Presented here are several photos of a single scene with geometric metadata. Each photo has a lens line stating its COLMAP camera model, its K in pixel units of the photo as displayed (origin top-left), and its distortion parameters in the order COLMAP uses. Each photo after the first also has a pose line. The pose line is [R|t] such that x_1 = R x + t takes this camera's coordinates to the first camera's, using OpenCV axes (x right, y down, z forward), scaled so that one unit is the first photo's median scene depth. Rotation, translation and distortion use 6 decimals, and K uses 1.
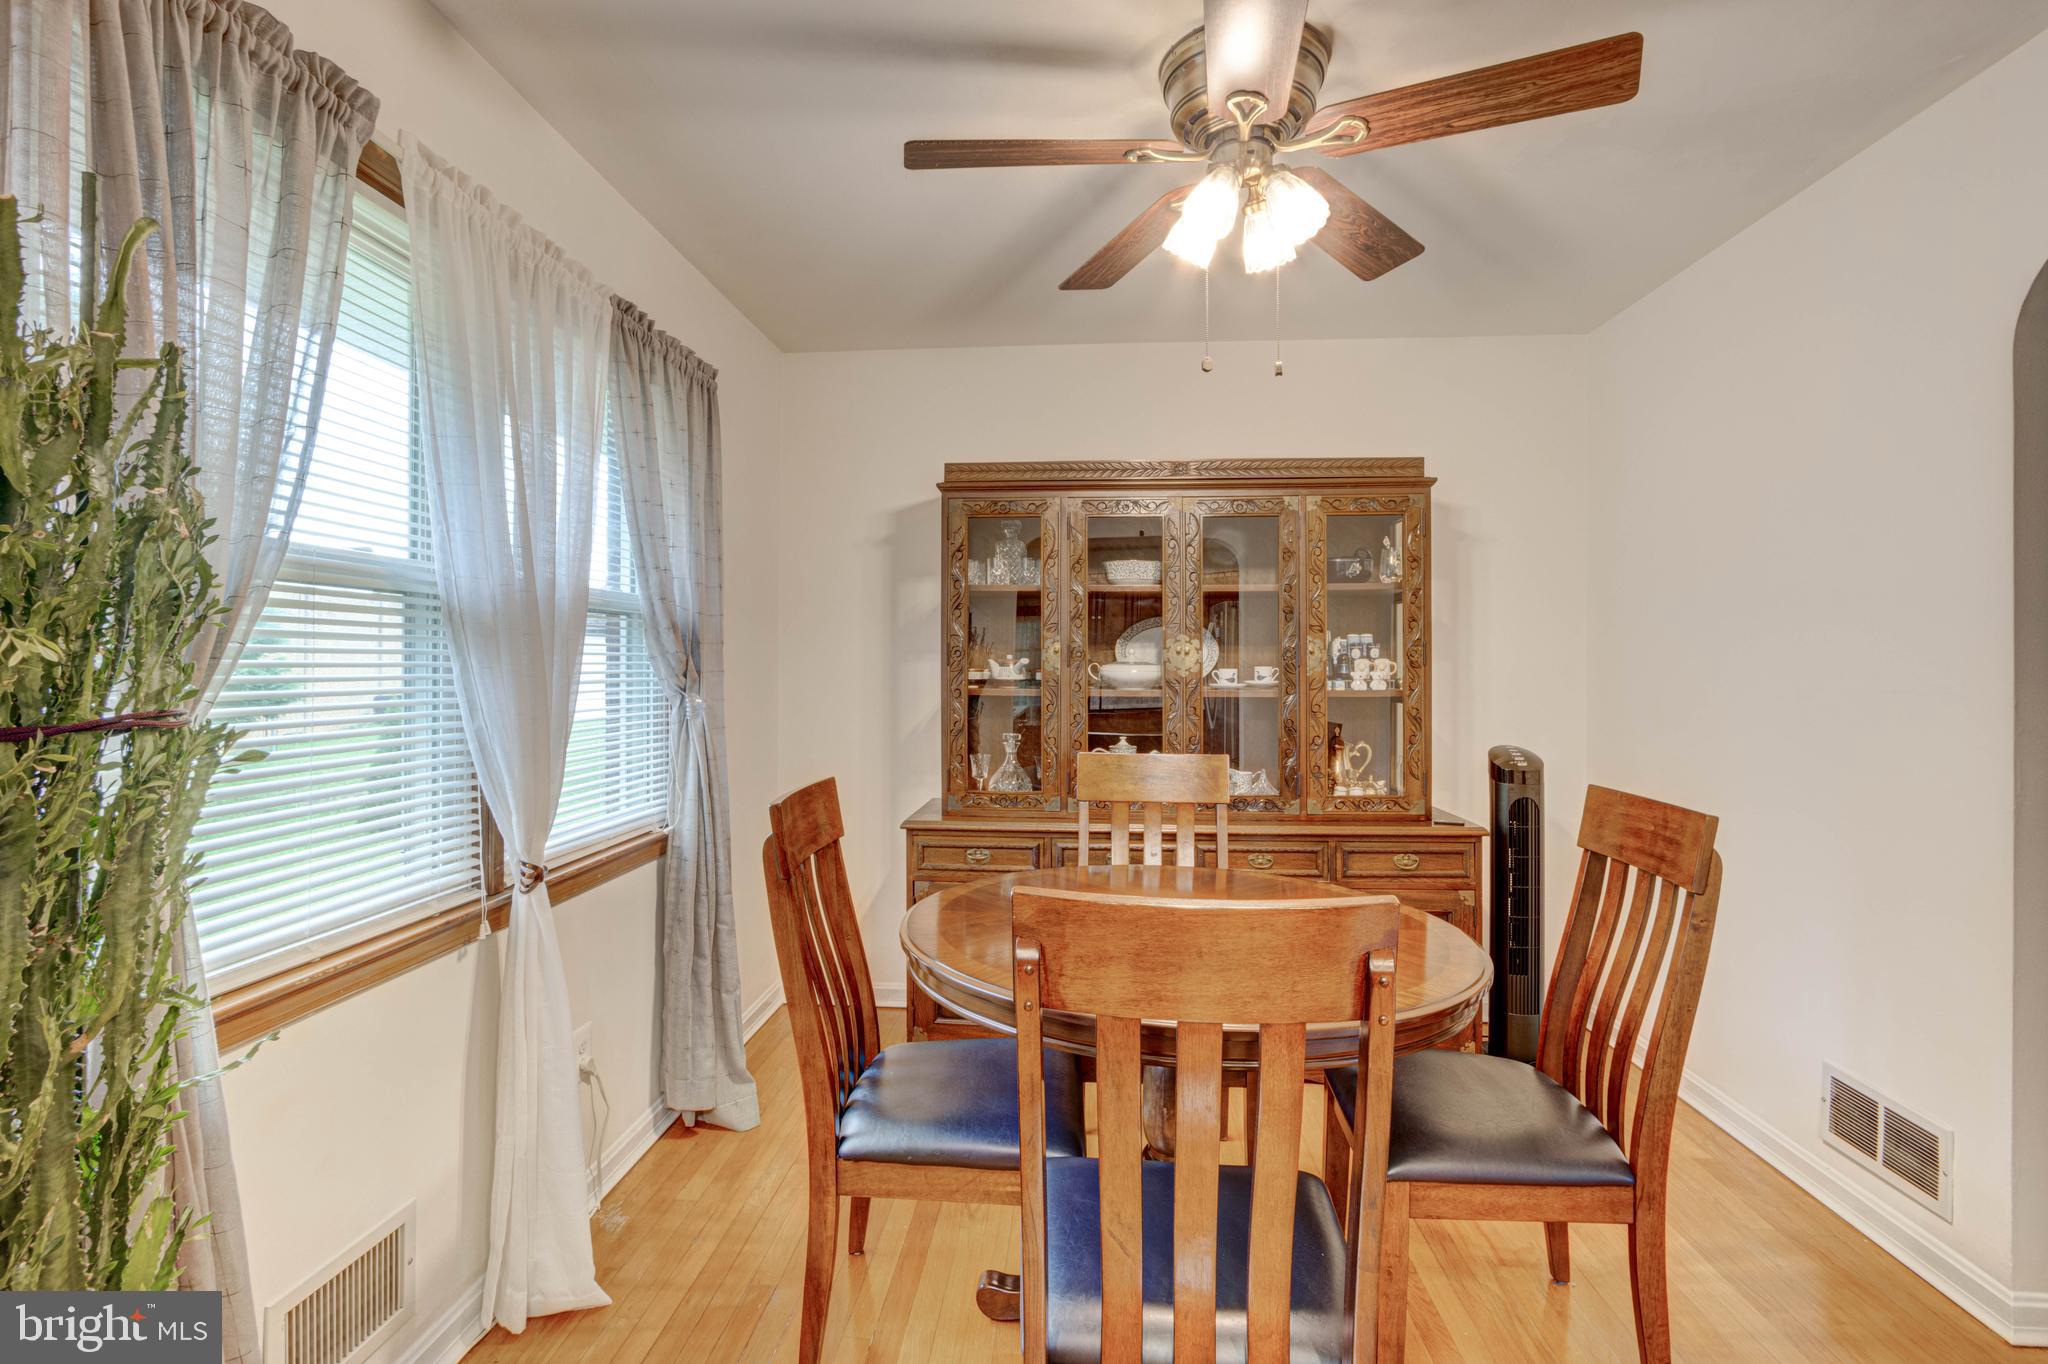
lens RADIAL K [[960.1, 0, 1026.2], [0, 960.1, 651.5], [0, 0, 1]] dist [-0.013460, 0.000603]
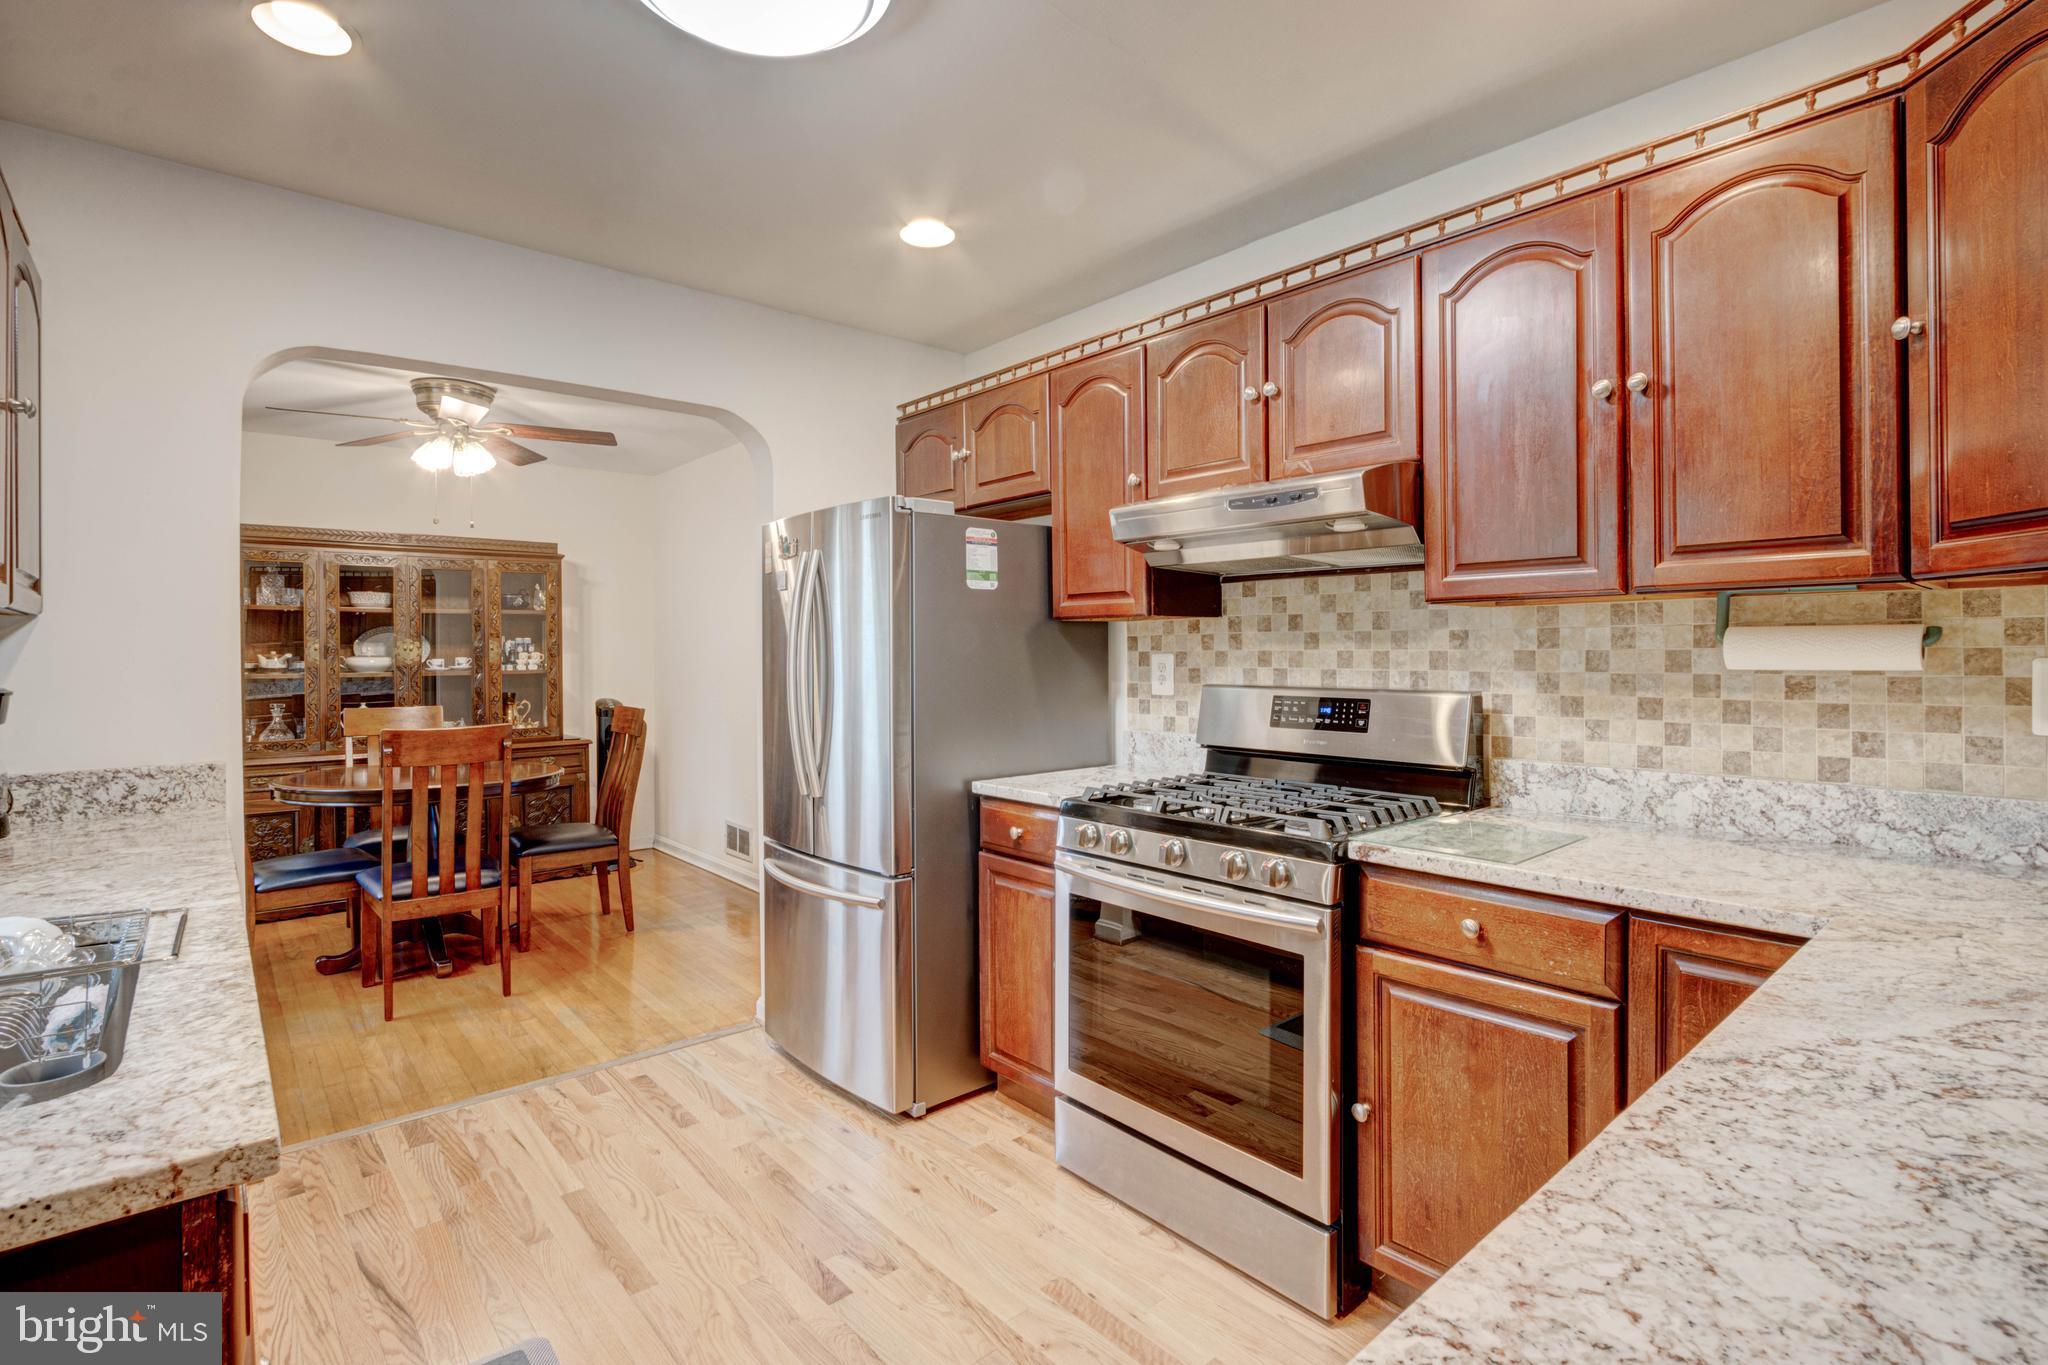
lens RADIAL K [[976.5, 0, 1017.6], [0, 976.5, 660.1], [0, 0, 1]] dist [-0.017215, 0.001354]
pose [[0.716195, -0.013237, 0.697775, -0.254062], [-0.002348, 0.999769, 0.021376, -0.019171], [-0.697896, -0.016948, 0.715998, -0.942014]]
